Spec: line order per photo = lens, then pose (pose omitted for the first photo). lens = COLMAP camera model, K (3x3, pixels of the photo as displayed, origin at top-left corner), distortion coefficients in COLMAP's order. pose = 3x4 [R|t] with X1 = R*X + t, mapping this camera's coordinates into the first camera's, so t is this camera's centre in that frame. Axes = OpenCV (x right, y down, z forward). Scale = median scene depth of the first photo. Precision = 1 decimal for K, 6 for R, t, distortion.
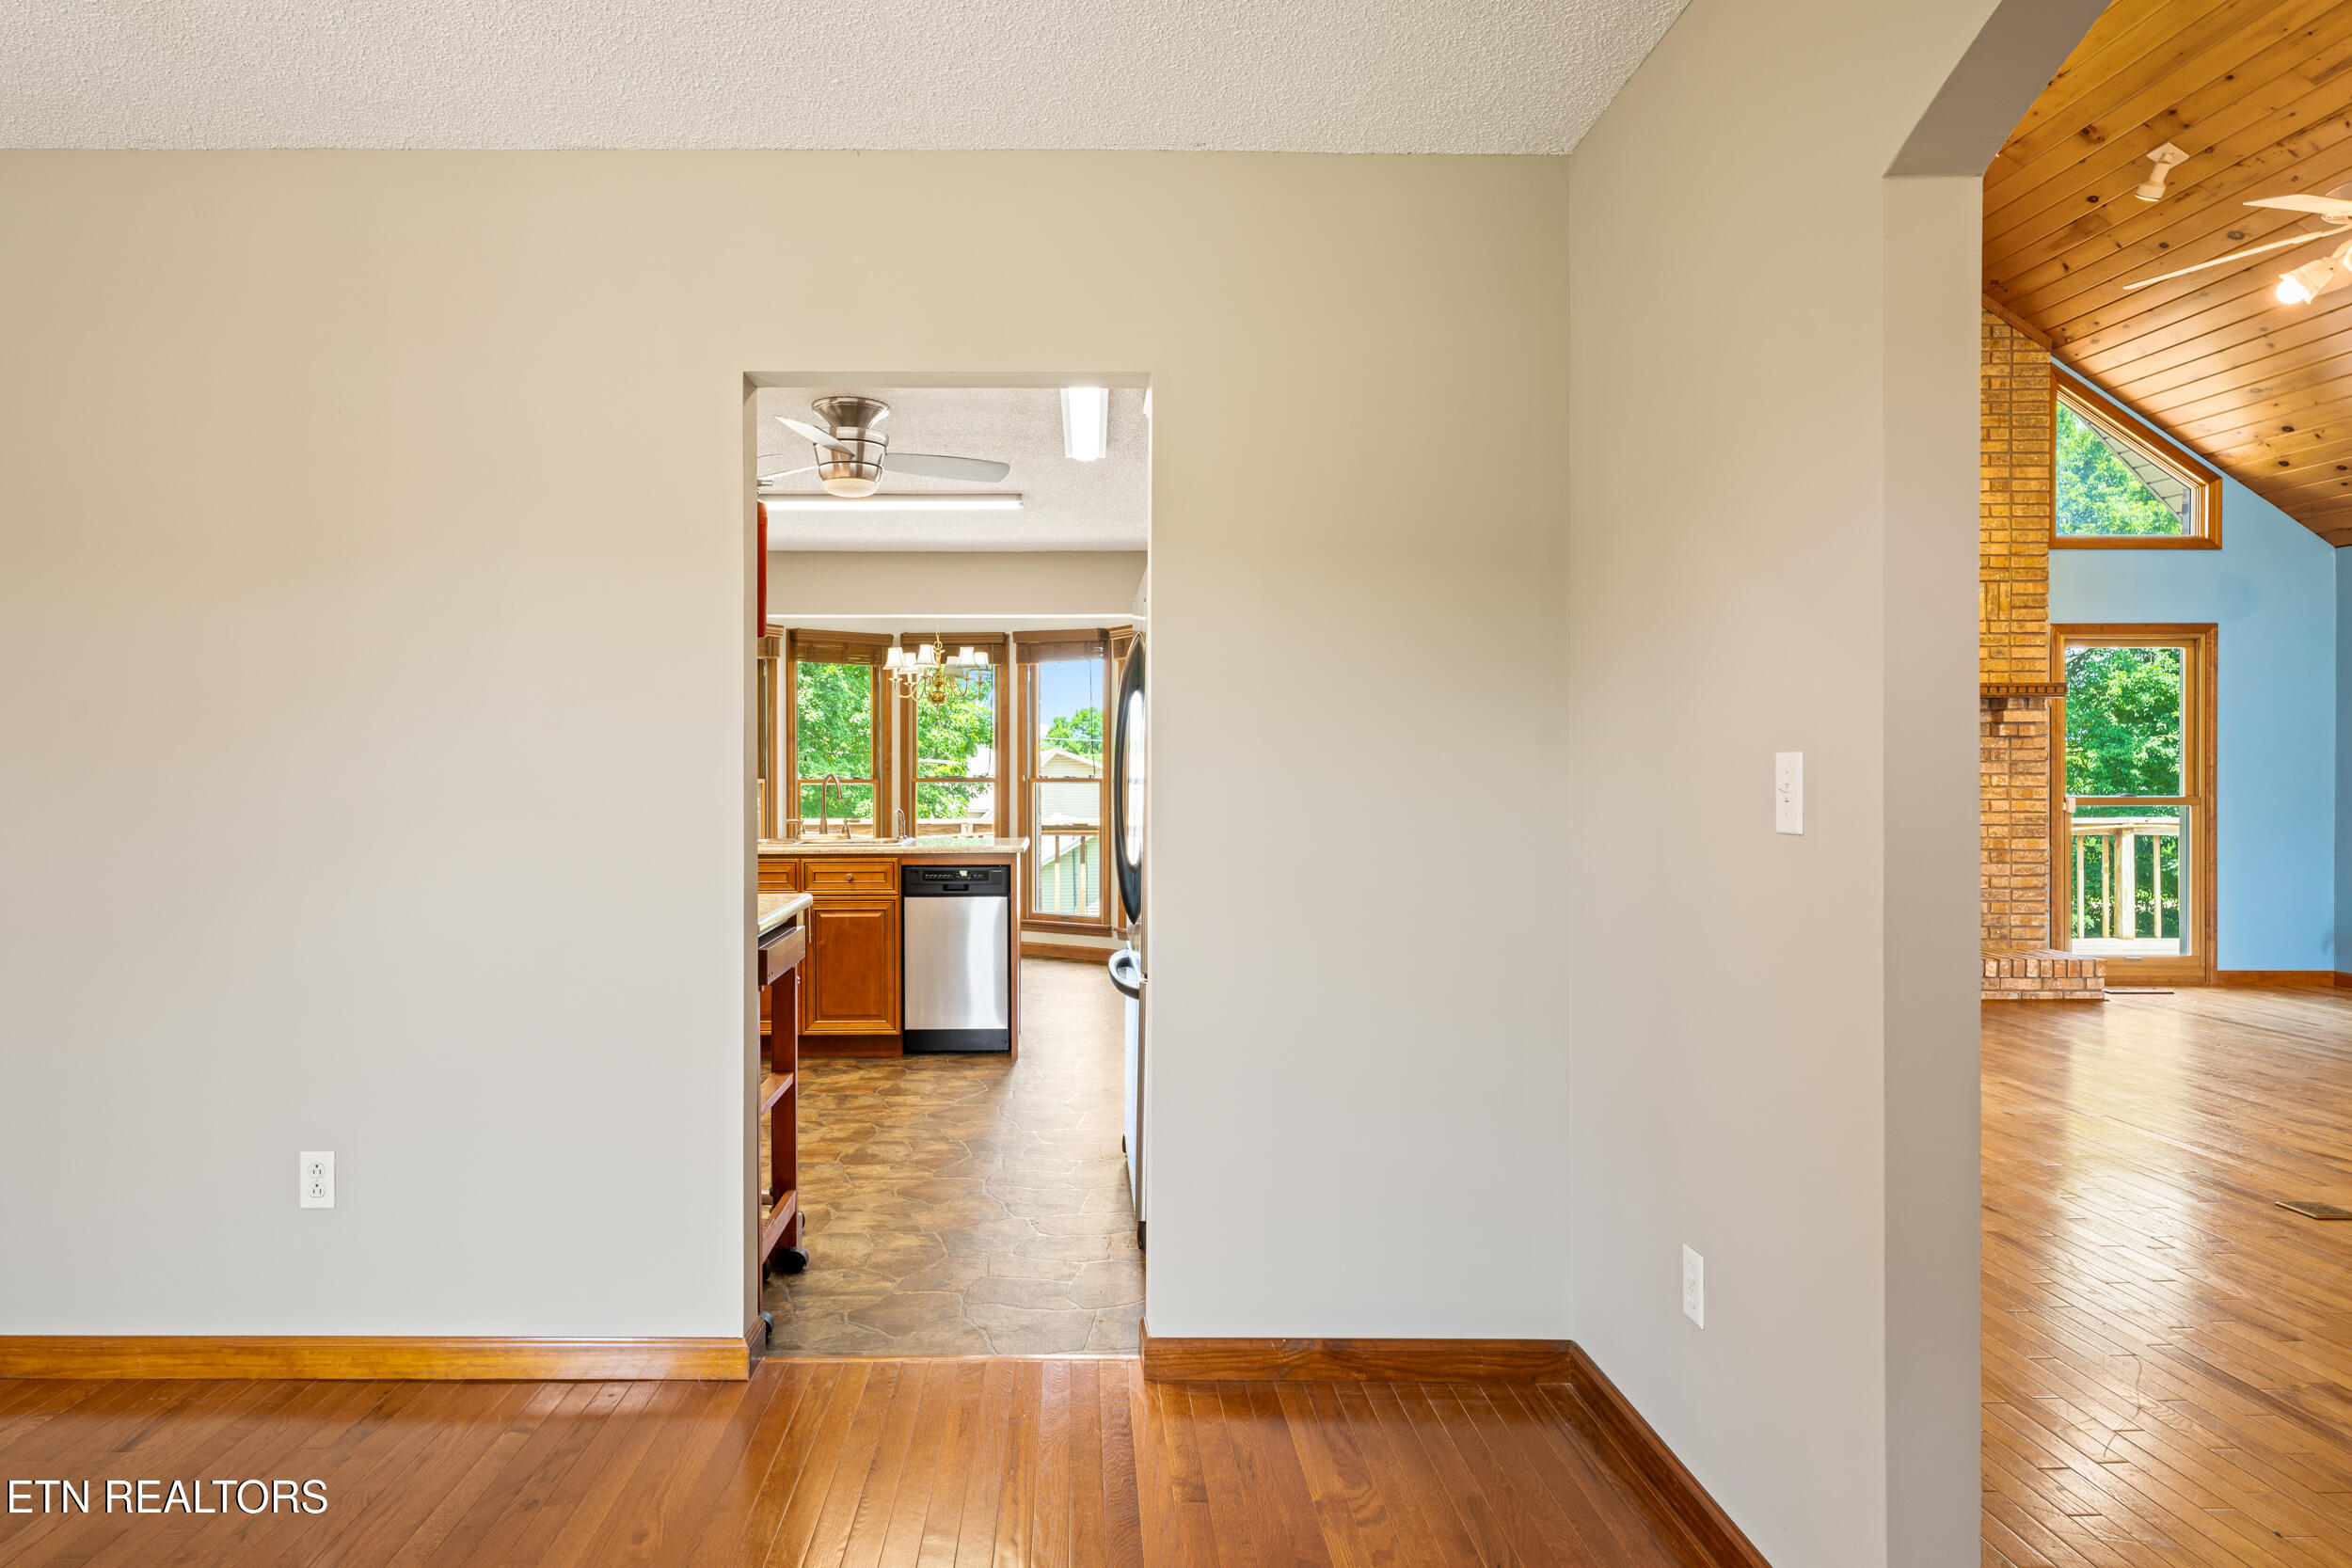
lens RADIAL K [[1393.2, 0, 1103.3], [0, 1393.2, 764.0], [0, 0, 1]] dist [-0.002449, 0.001153]
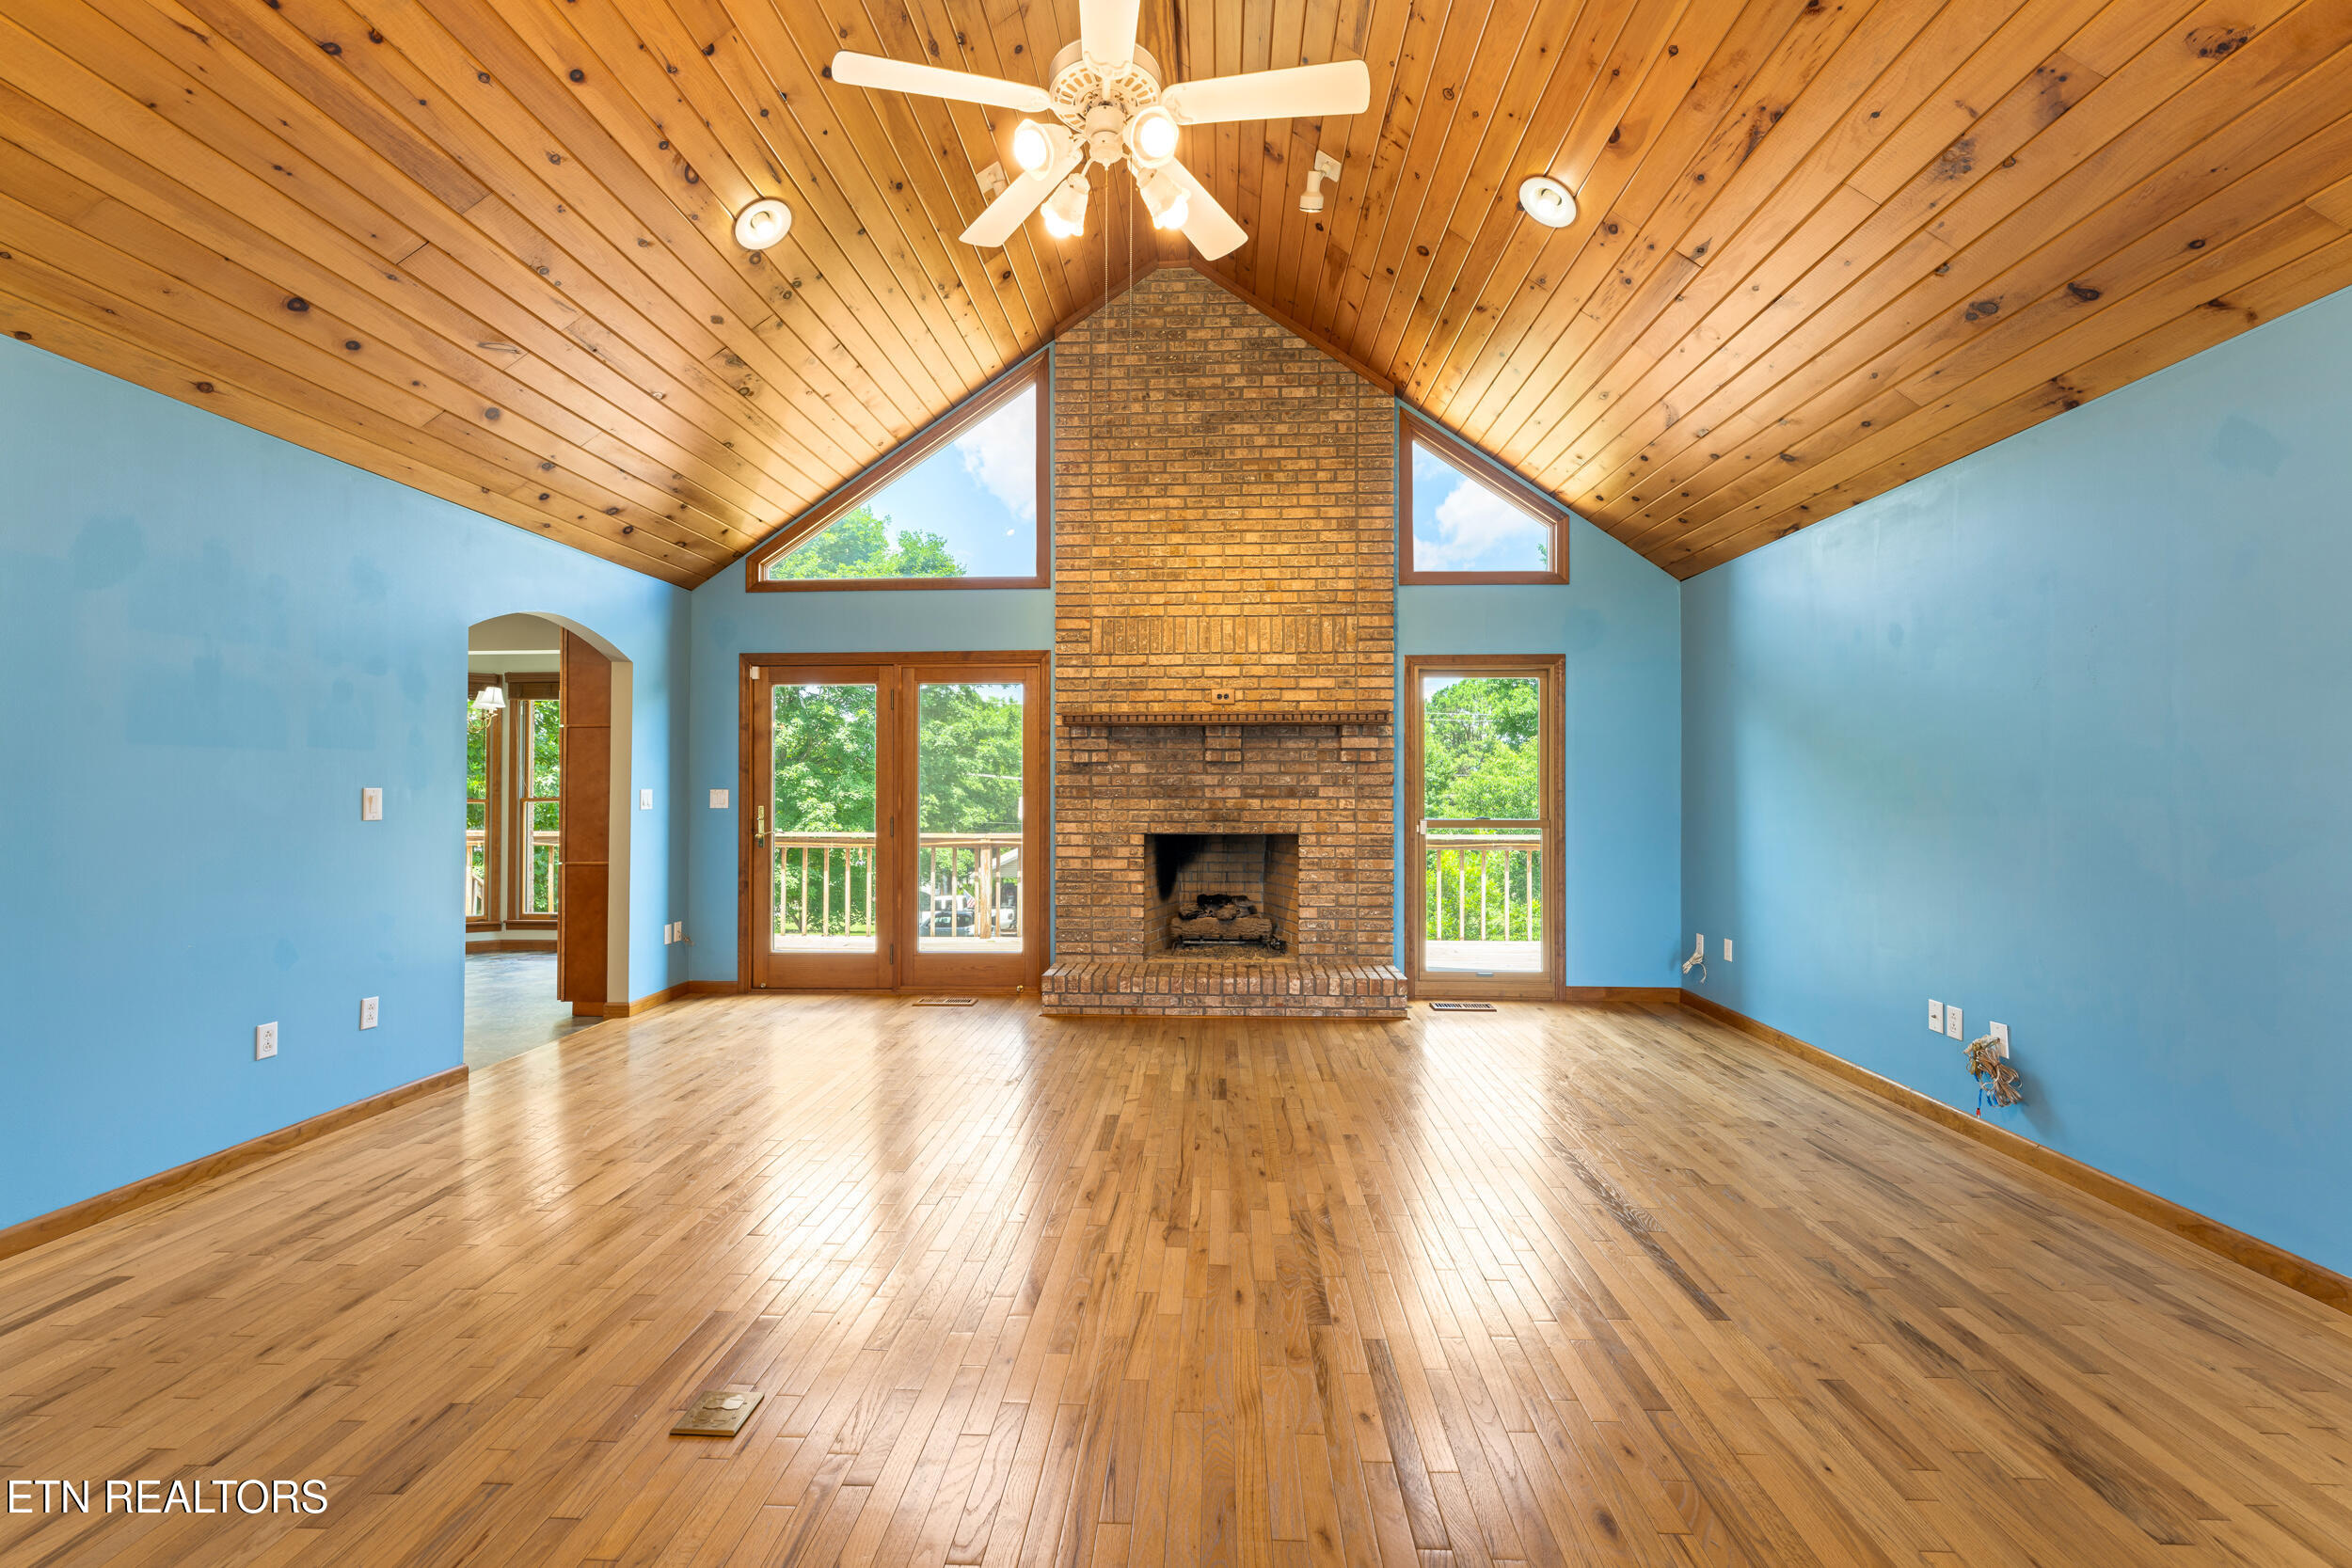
lens RADIAL K [[1010.3, 0, 1173.8], [0, 1010.3, 776.9], [0, 0, 1]] dist [-0.000264, -0.000136]
pose [[0.999062, -0.000878, -0.043285, 0.546377], [0.000381, 0.999934, -0.011506, 0.000069], [0.043292, 0.011479, 0.998997, 0.231621]]
